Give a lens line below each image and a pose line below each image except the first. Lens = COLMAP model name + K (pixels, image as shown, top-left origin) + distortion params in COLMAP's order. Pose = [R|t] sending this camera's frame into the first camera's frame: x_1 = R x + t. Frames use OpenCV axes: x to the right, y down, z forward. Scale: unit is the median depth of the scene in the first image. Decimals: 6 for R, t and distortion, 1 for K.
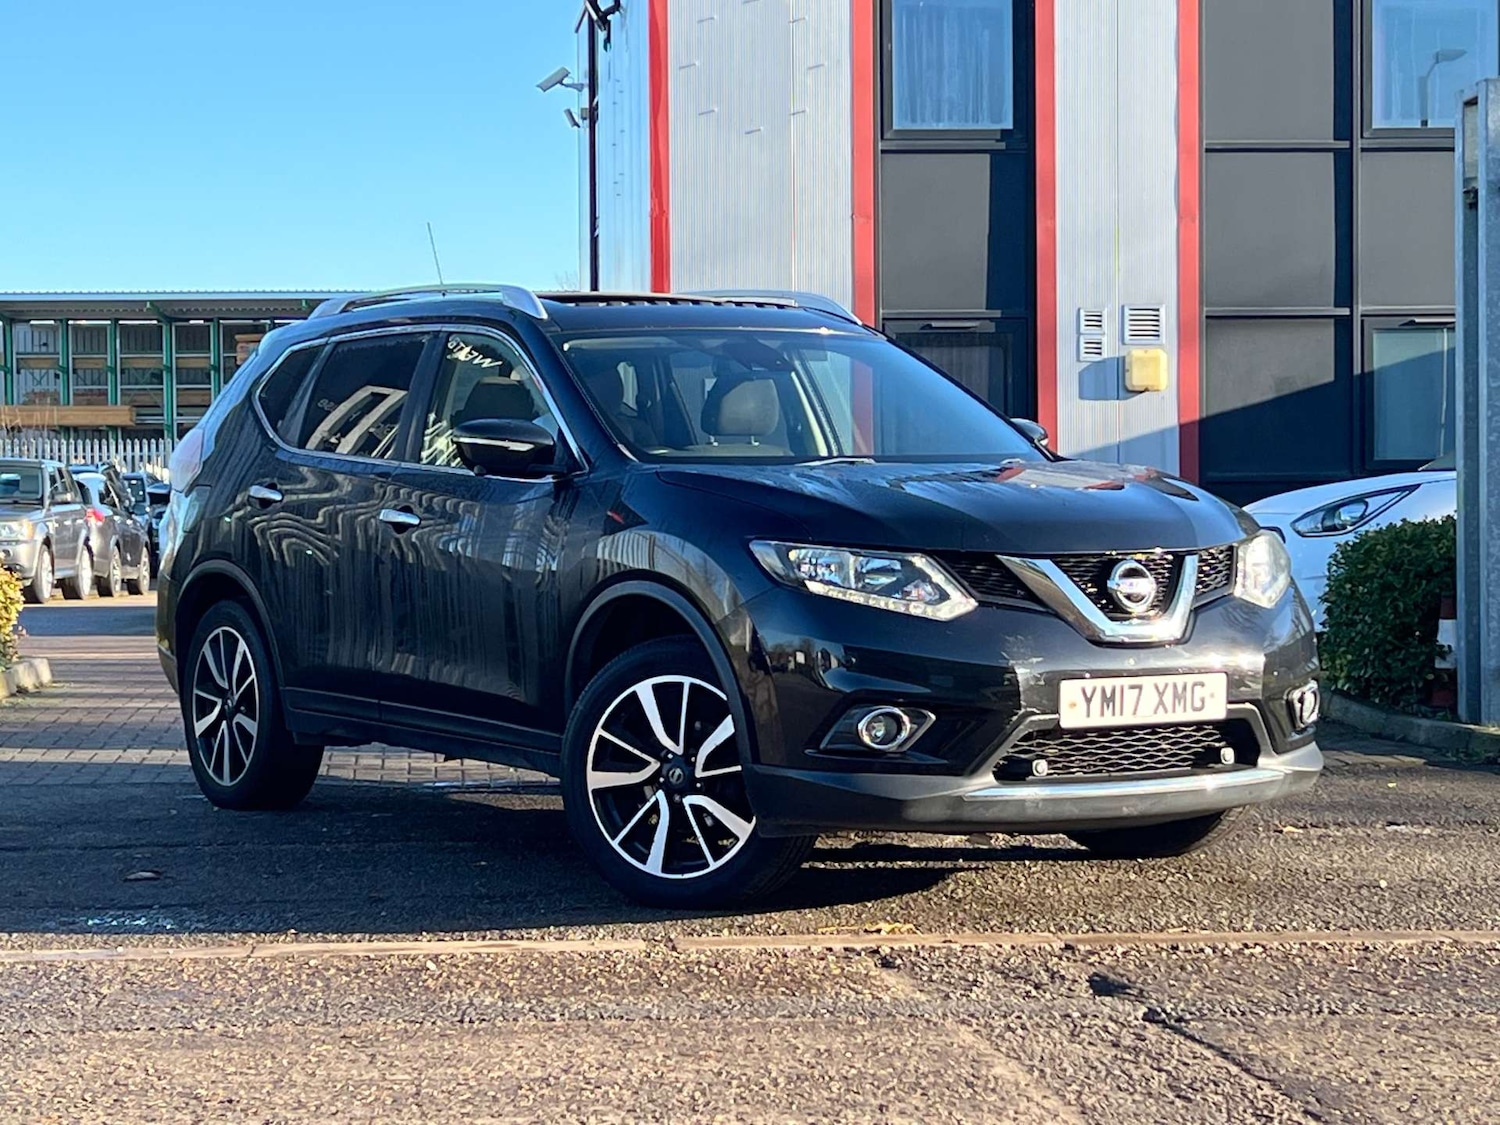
lens RADIAL K [[6769.3, 0, 1010.0], [0, 6769.3, 527.8], [0, 0, 1]] dist [1.032292, -10.516813]
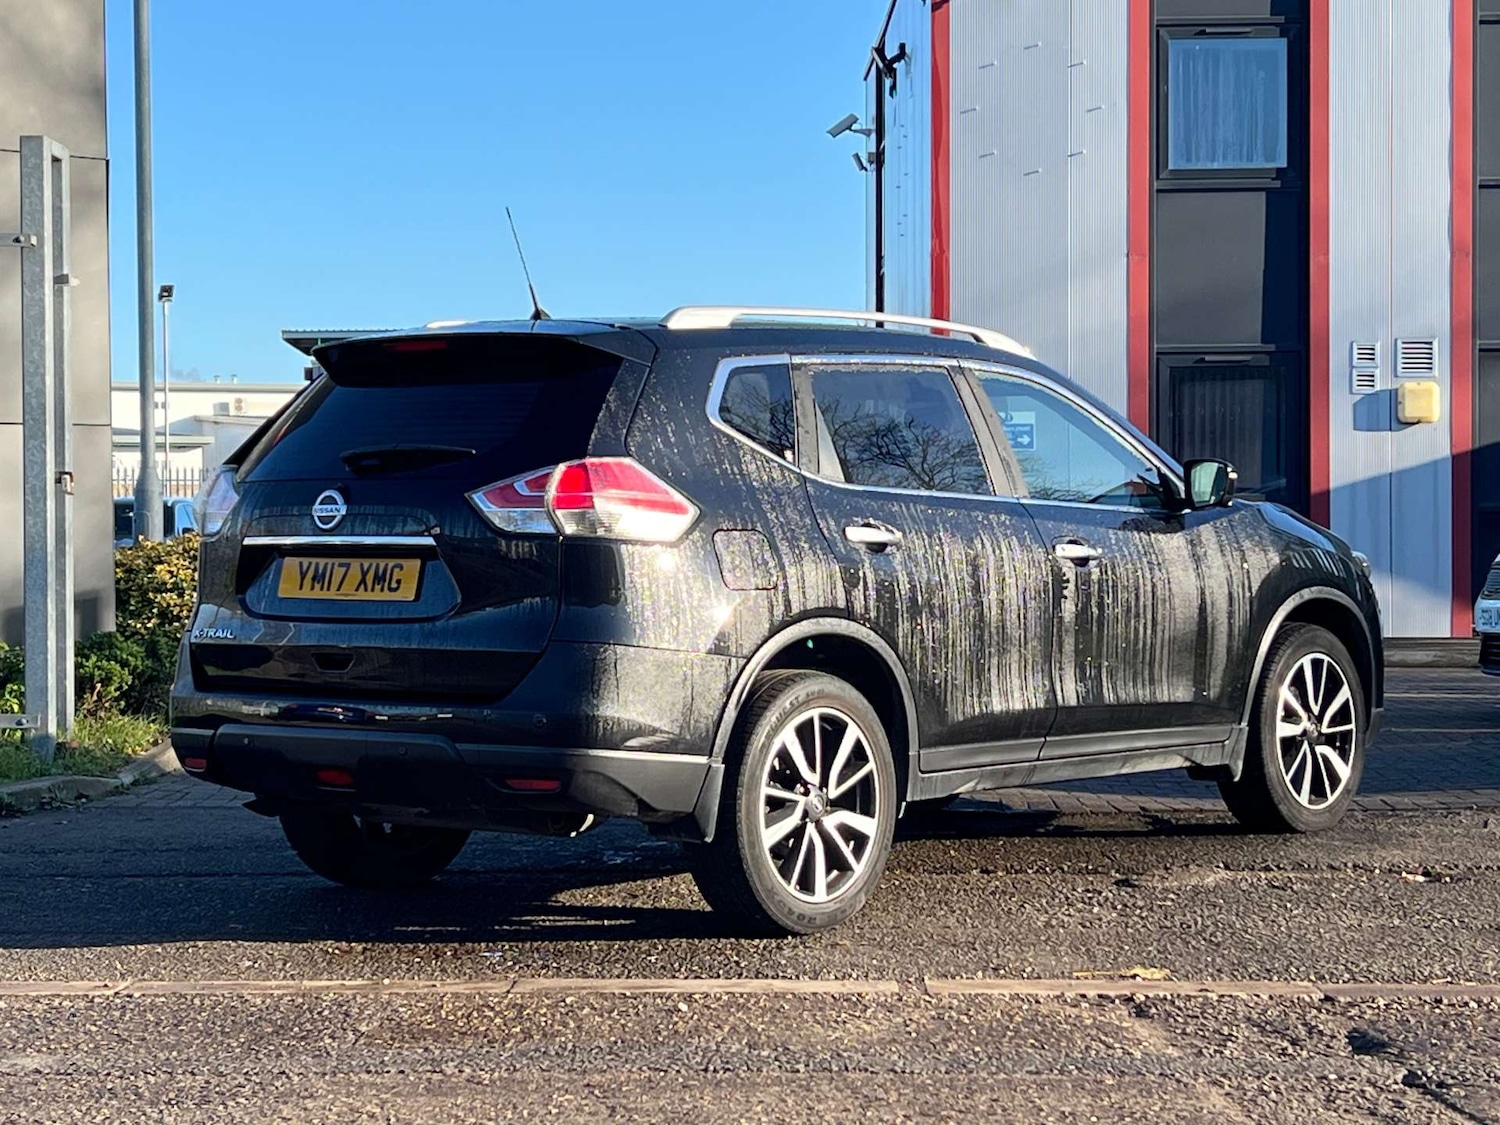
lens RADIAL K [[5652.0, 0, 674.9], [0, 5652.0, 520.9], [0, 0, 1]] dist [0.794488, -9.902737]
pose [[0.993470, 0.004283, -0.114013, 0.008888], [-0.003920, 0.999987, 0.003403, -0.010049], [0.114026, -0.002934, 0.993473, 0.169222]]
